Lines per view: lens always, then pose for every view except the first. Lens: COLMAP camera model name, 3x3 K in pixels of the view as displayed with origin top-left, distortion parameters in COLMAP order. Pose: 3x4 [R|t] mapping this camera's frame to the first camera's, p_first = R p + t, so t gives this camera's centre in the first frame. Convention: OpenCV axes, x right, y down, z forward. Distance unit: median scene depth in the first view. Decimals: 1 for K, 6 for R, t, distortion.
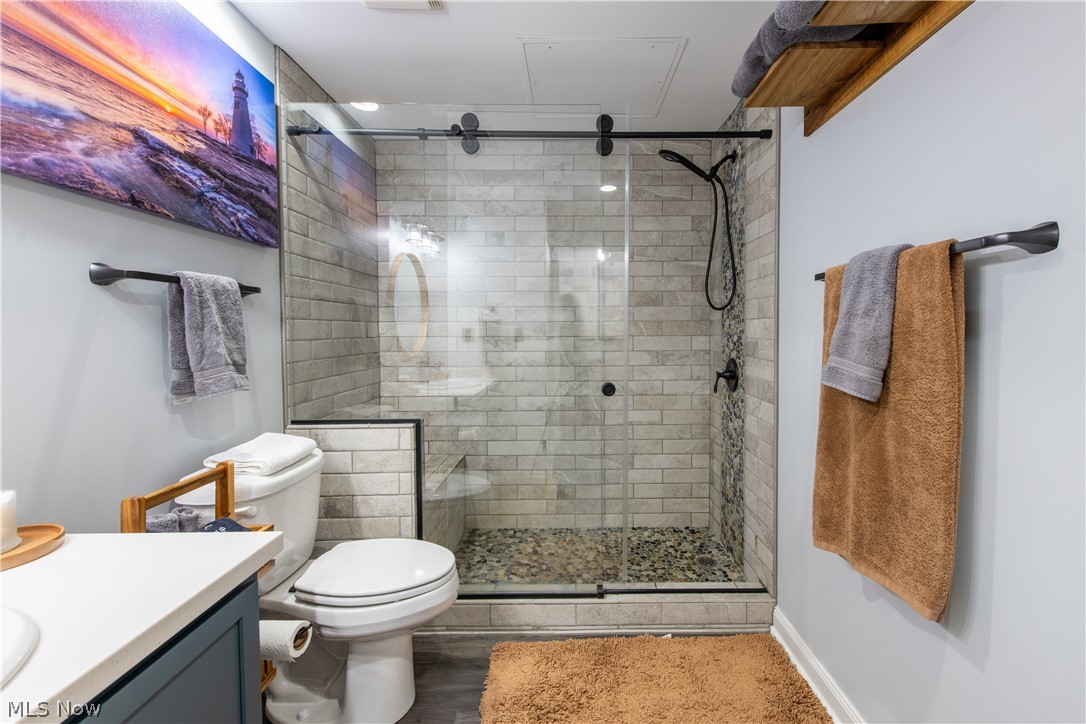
lens RADIAL K [[421.3, 0, 582.3], [0, 421.3, 341.1], [0, 0, 1]] dist [0.004279, 0.000041]
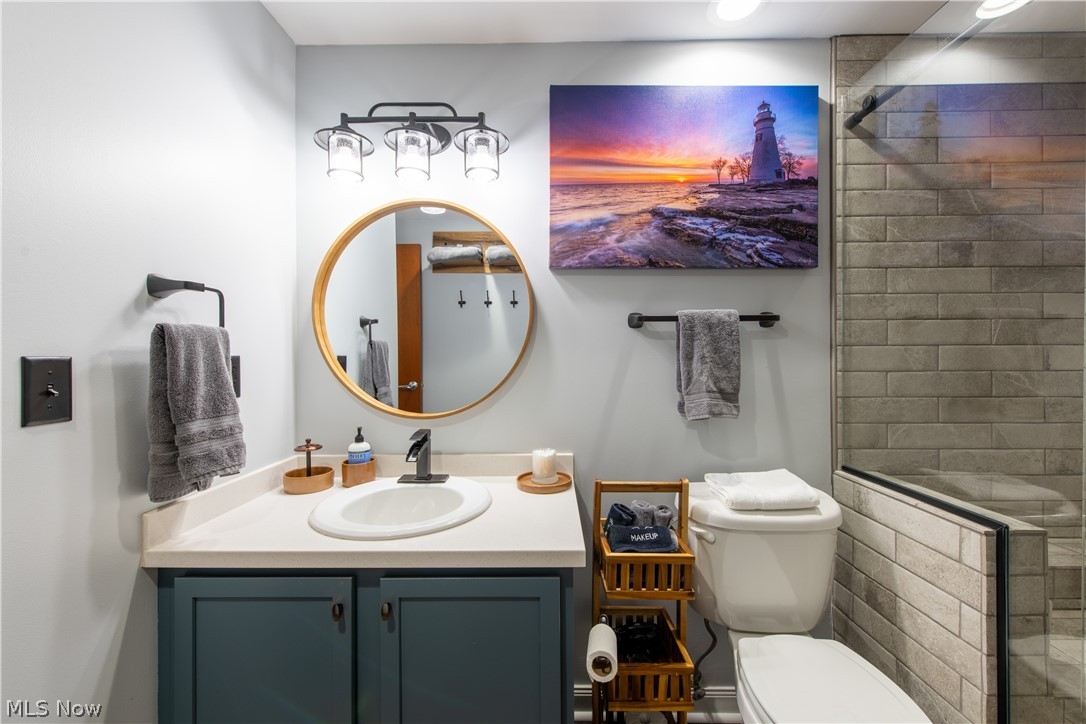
lens RADIAL K [[421.3, 0, 546.7], [0, 421.3, 357.5], [0, 0, 1]] dist [0.004279, 0.000041]
pose [[-0.015934, 0.007148, -0.999848, 0.227578], [-0.023649, 0.999692, 0.007523, -0.028505], [0.999593, 0.023766, -0.015760, 0.565014]]
